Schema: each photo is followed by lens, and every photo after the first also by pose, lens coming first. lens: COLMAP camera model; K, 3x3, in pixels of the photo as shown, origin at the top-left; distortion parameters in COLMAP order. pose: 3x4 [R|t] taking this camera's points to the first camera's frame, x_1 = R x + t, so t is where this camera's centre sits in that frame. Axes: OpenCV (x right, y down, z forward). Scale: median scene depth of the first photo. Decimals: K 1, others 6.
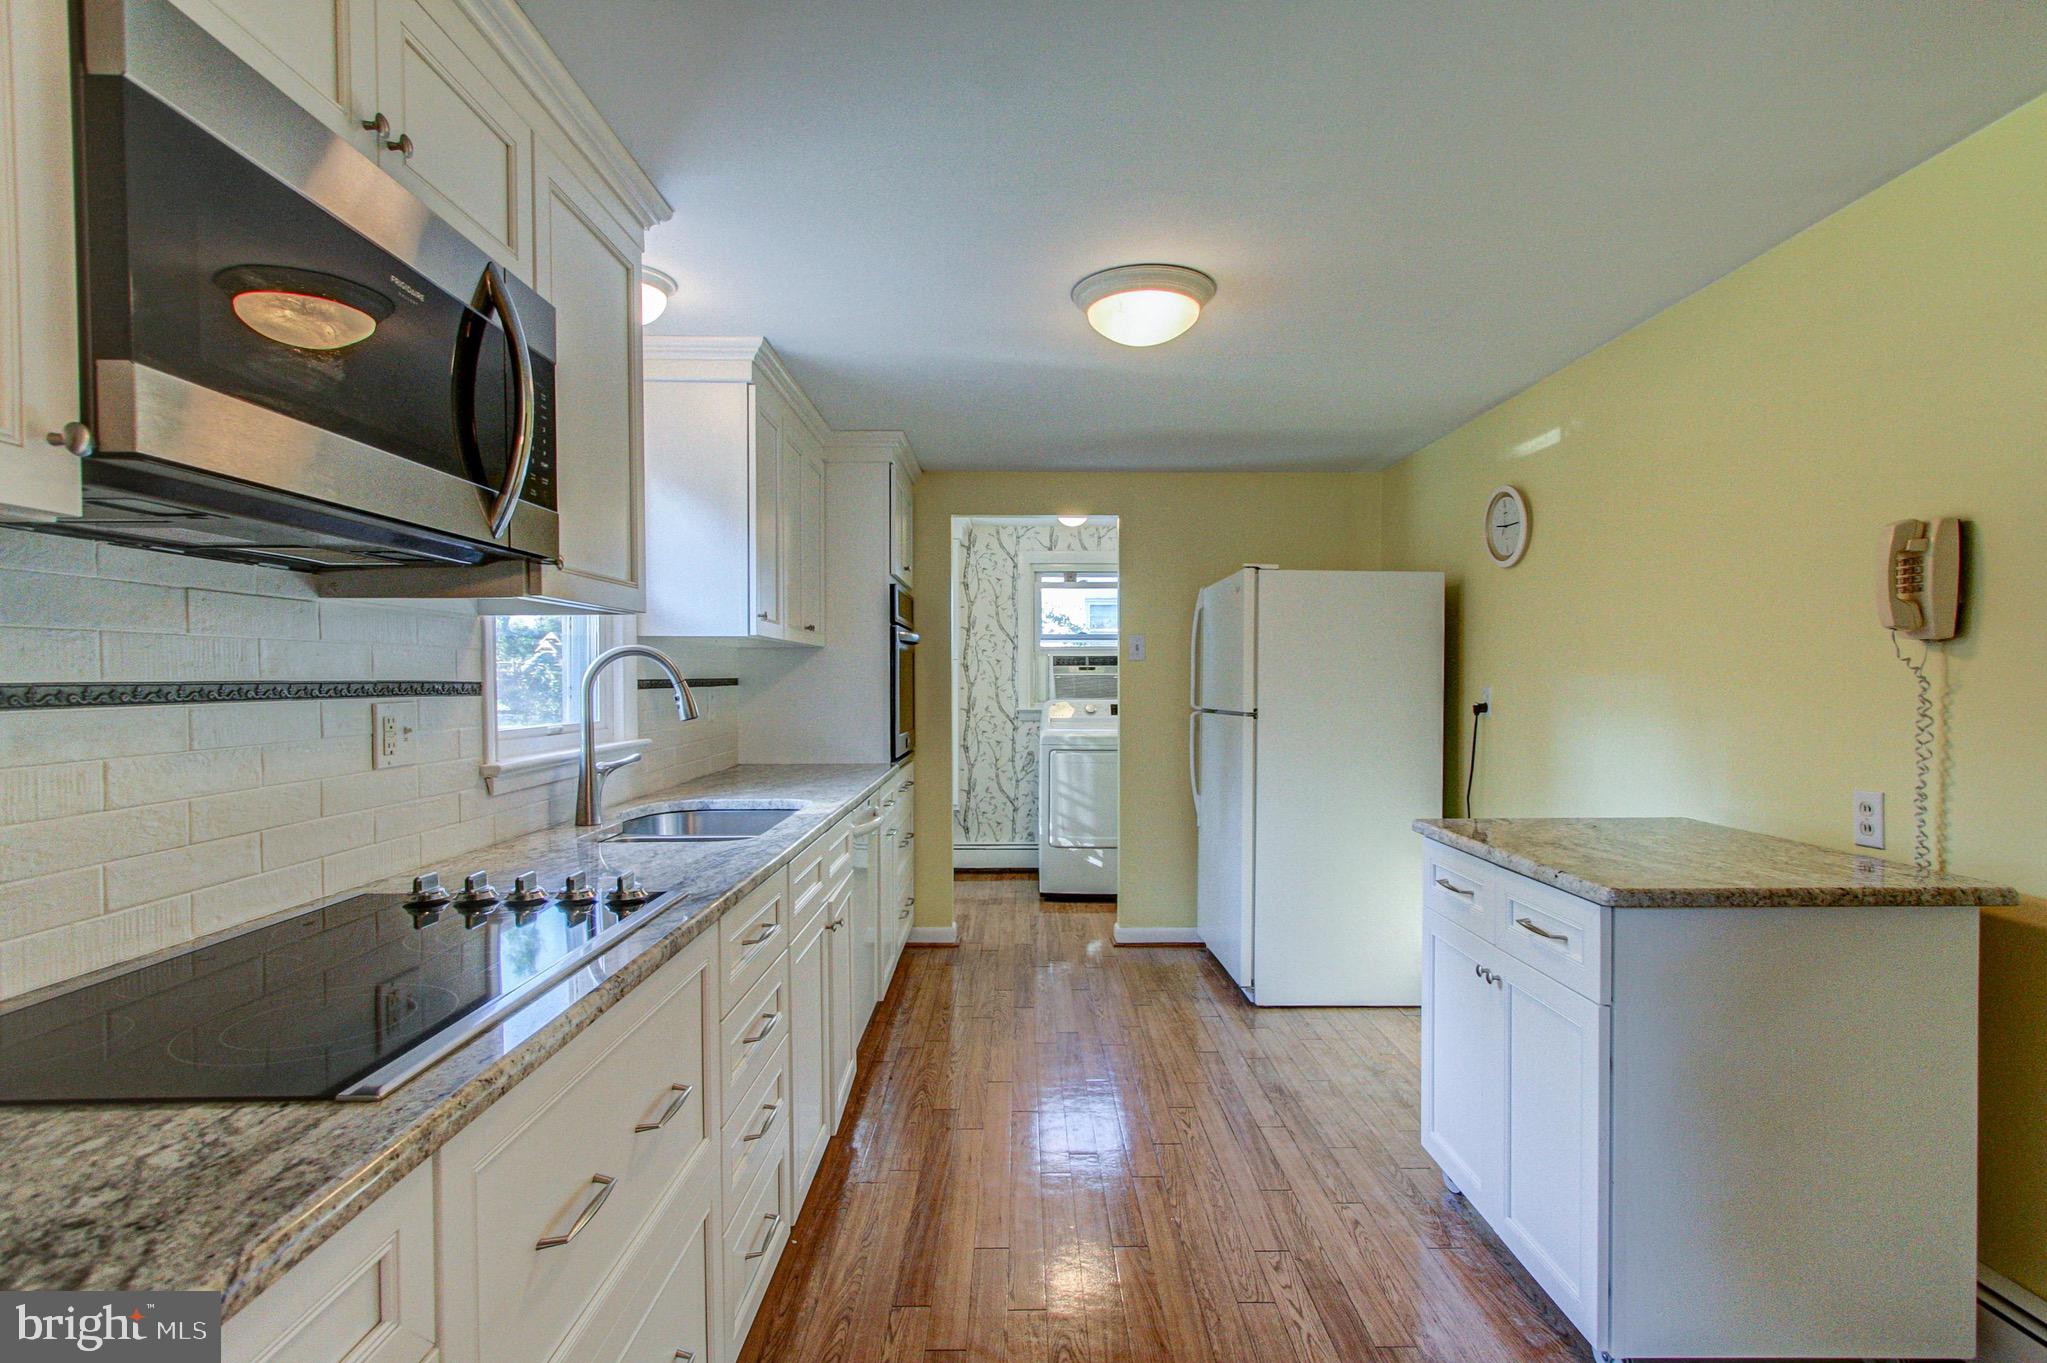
lens RADIAL K [[985.2, 0, 1049.3], [0, 985.2, 694.5], [0, 0, 1]] dist [-0.004182, 0.000270]
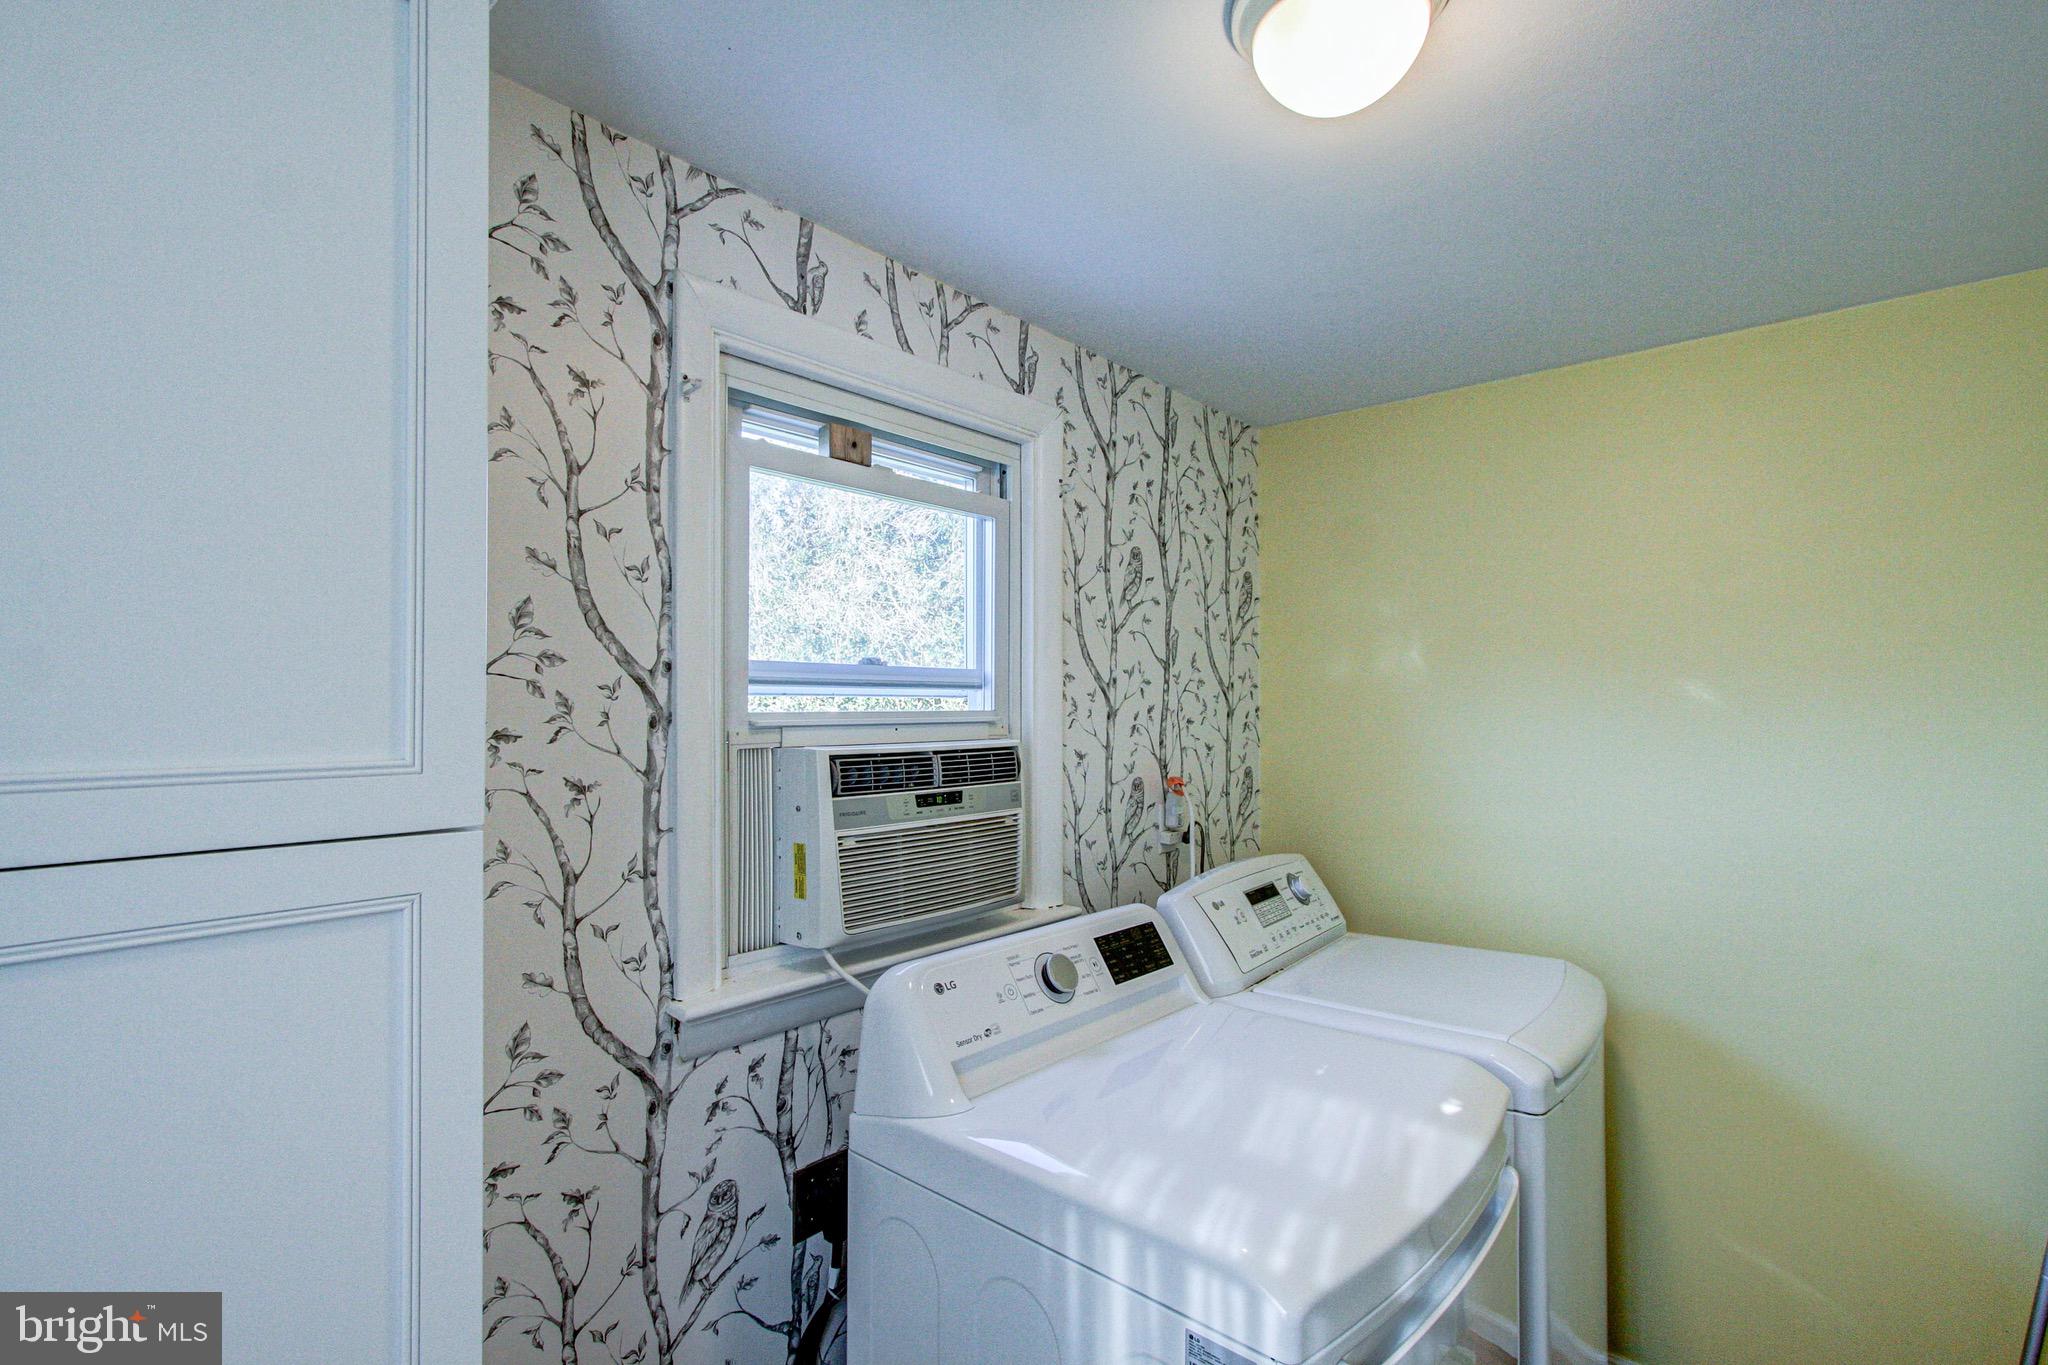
lens RADIAL K [[985.7, 0, 1049.8], [0, 985.7, 695.5], [0, 0, 1]] dist [-0.004182, 0.000270]
pose [[0.663704, 0.008546, 0.747946, -0.224904], [0.013207, 0.999645, -0.023142, -0.076427], [-0.747879, 0.025238, 0.663356, 1.301436]]
